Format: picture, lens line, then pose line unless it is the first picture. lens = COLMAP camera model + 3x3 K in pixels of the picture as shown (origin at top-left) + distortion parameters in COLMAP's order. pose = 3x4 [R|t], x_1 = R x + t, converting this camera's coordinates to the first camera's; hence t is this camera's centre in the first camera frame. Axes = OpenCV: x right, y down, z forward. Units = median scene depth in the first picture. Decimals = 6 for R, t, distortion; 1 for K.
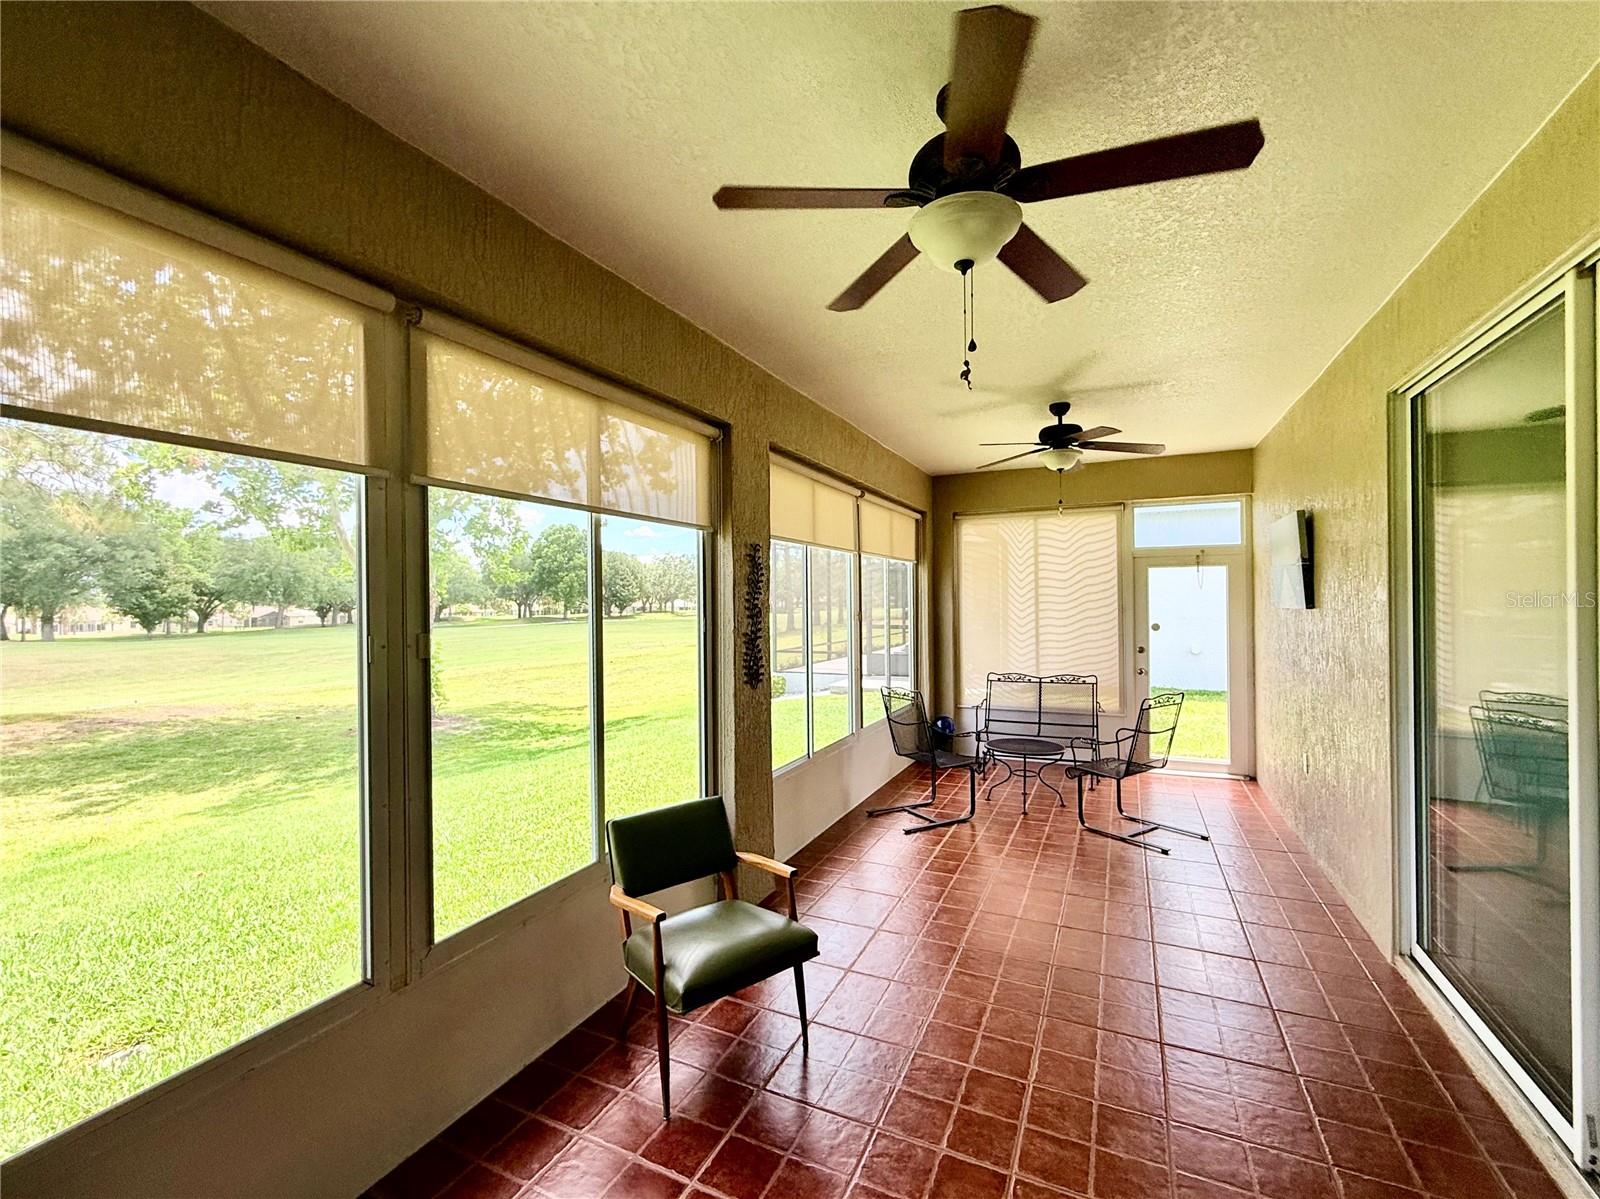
lens RADIAL K [[680.9, 0, 800.8], [0, 680.9, 604.8], [0, 0, 1]] dist [-0.000717, -0.000034]
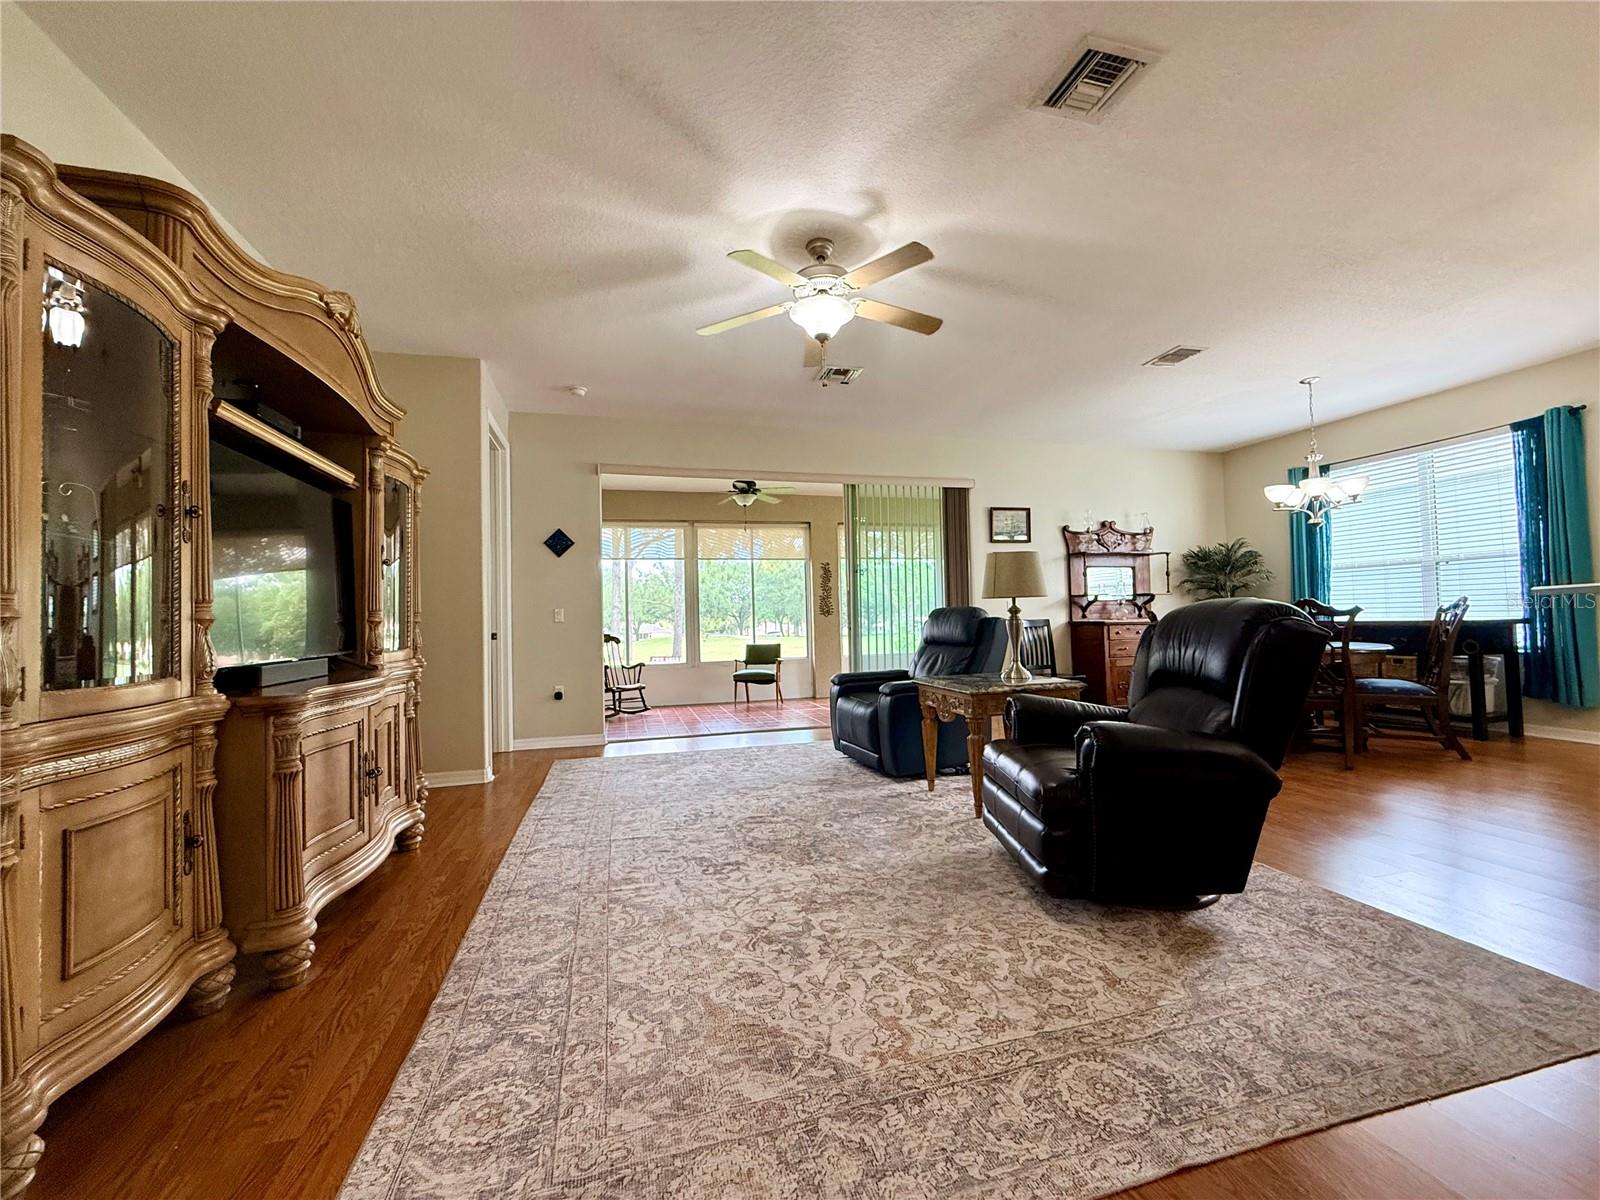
lens RADIAL K [[646.4, 0, 790.1], [0, 646.4, 600.9], [0, 0, 1]] dist [-0.003300, 0.001382]
pose [[0.644723, -0.031703, -0.763759, 1.438953], [0.015611, 0.999477, -0.028309, 0.105988], [0.764257, 0.006328, 0.644881, -0.604971]]
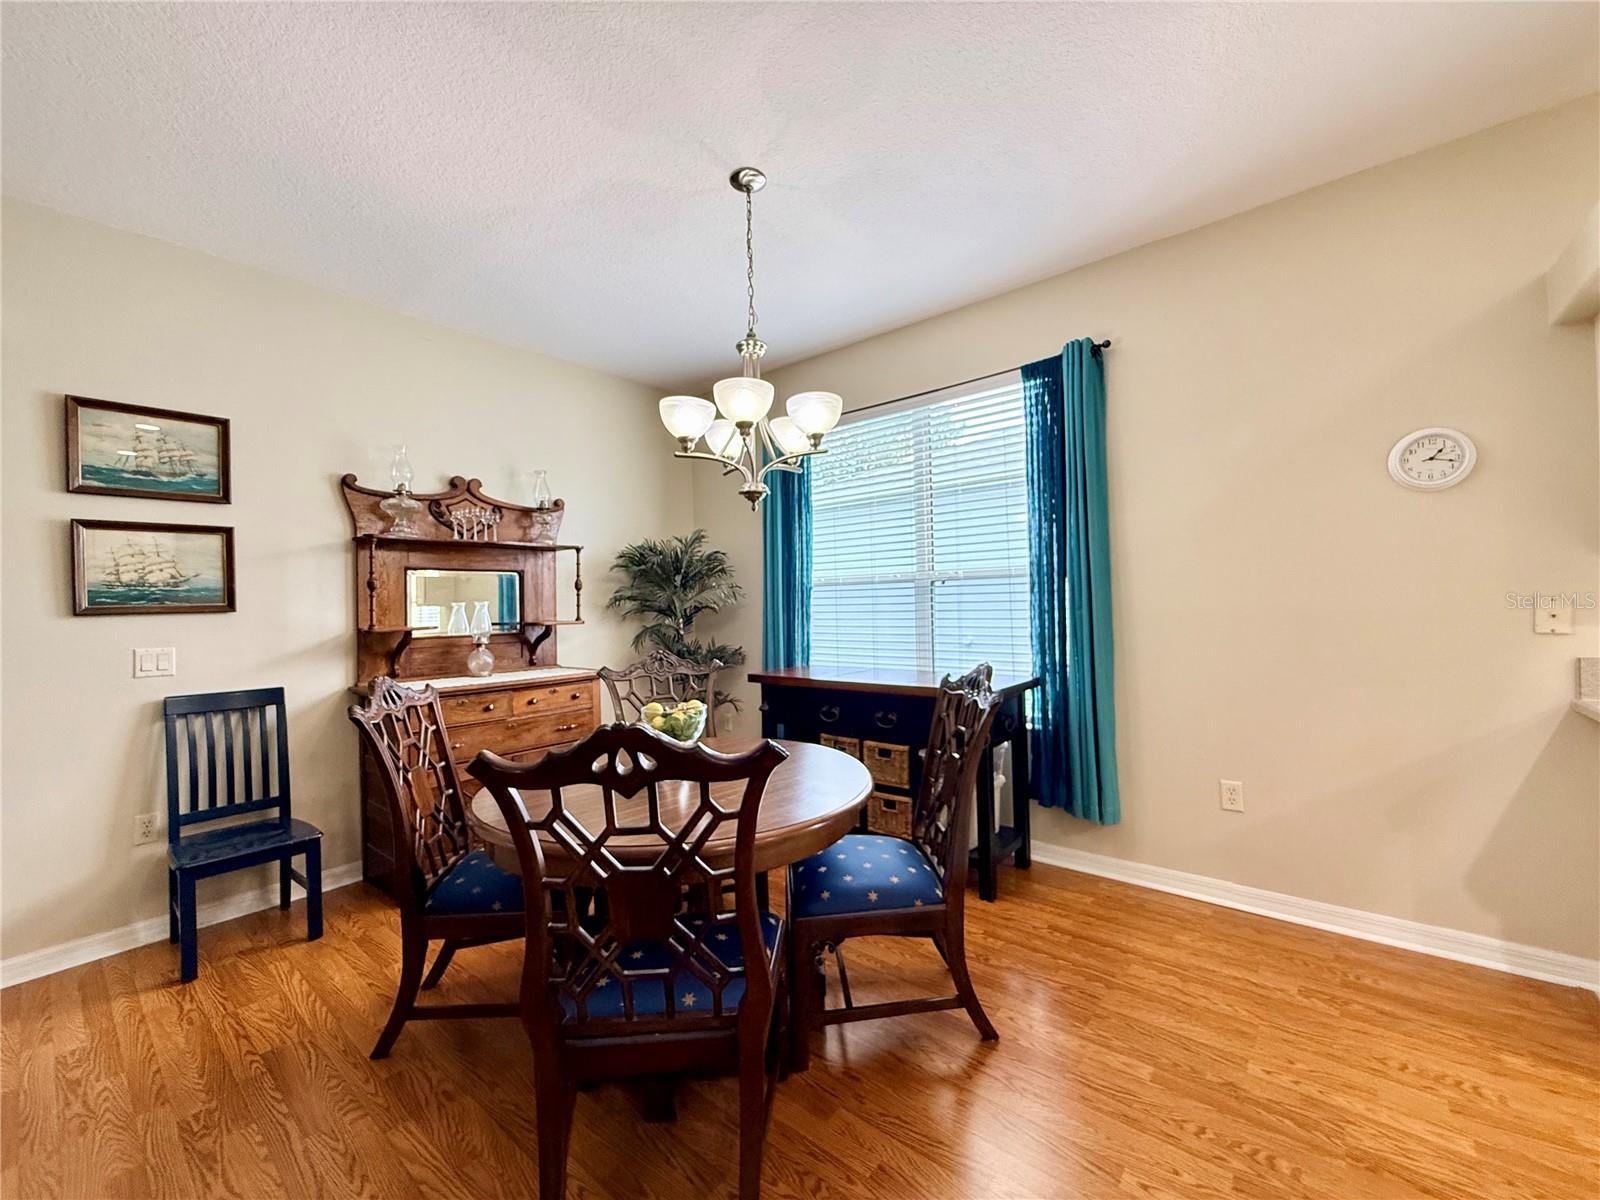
lens RADIAL K [[646.4, 0, 795.7], [0, 646.4, 600.7], [0, 0, 1]] dist [-0.003300, 0.001382]
pose [[0.965069, -0.019030, -0.261305, 1.342258], [0.017076, 0.999807, -0.009747, 0.045557], [0.261440, 0.004944, 0.965207, 0.316157]]
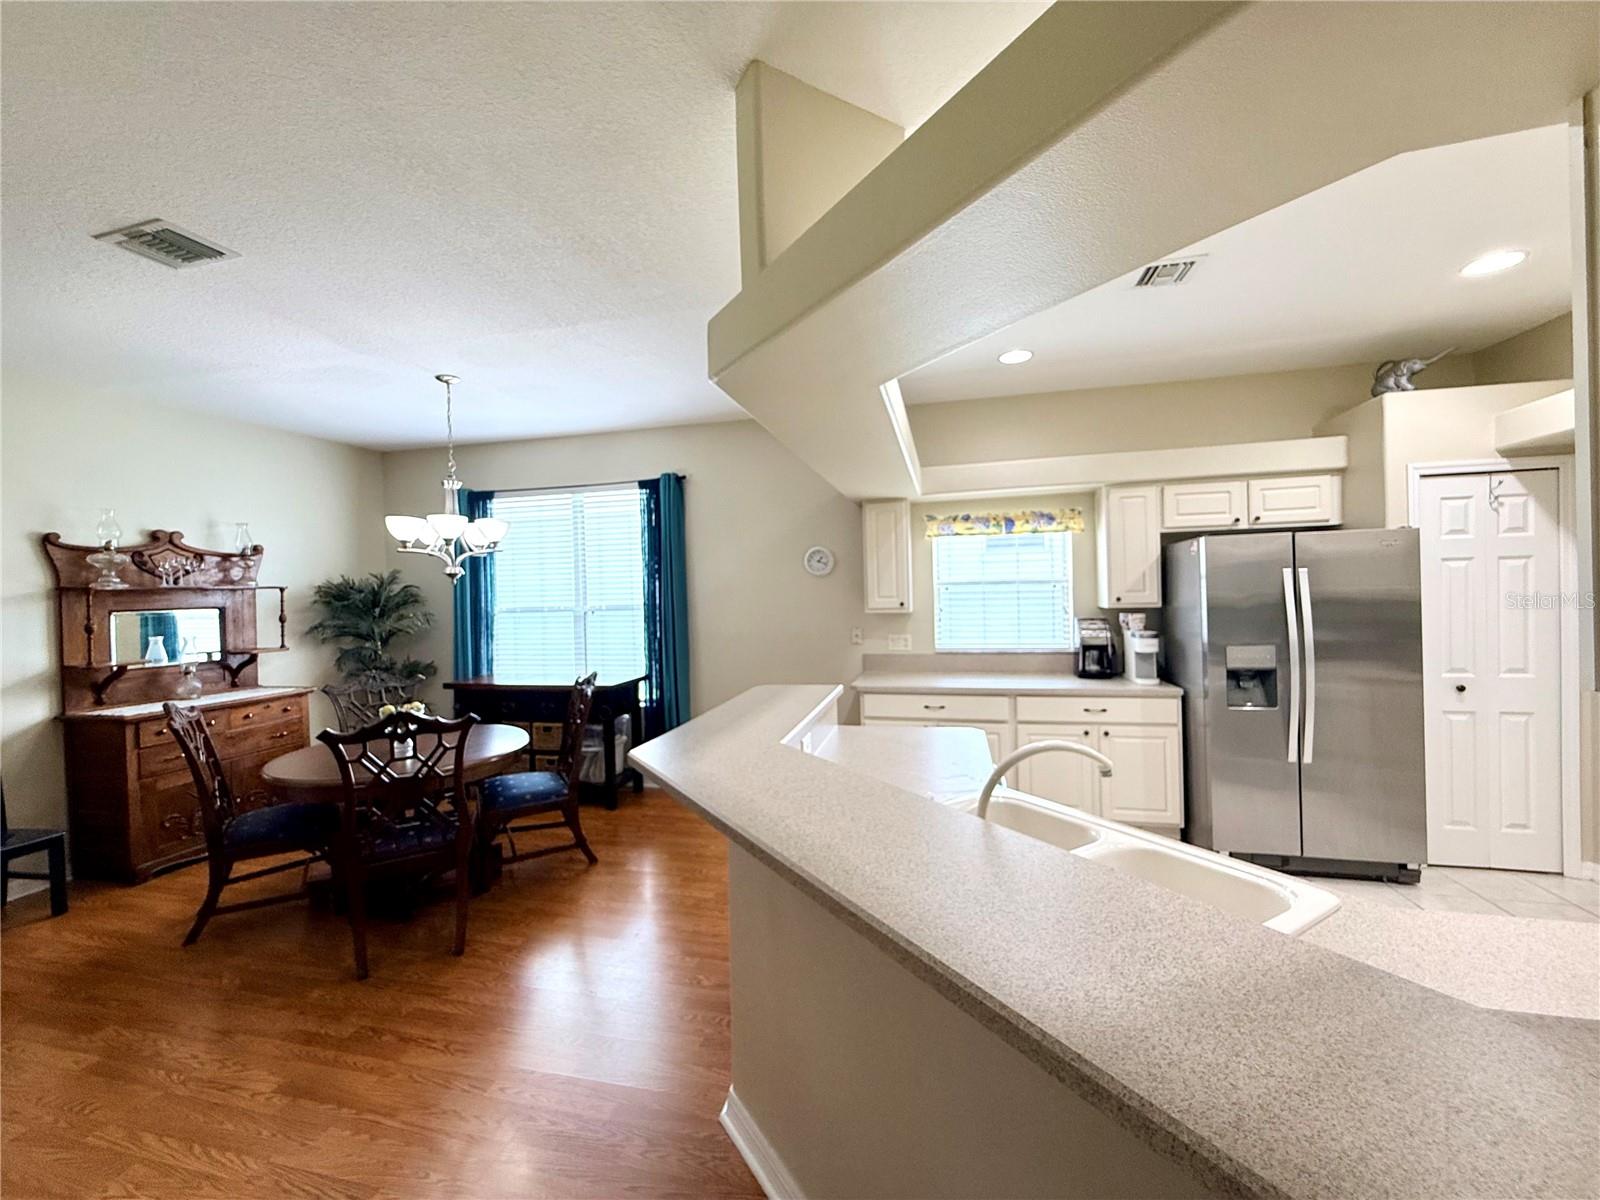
lens RADIAL K [[646.4, 0, 799.7], [0, 646.4, 598.9], [0, 0, 1]] dist [-0.003300, 0.001382]
pose [[0.980881, -0.022345, 0.193323, 1.453703], [0.021158, 0.999743, 0.008202, -0.009035], [-0.193456, -0.003955, 0.981101, -0.098921]]
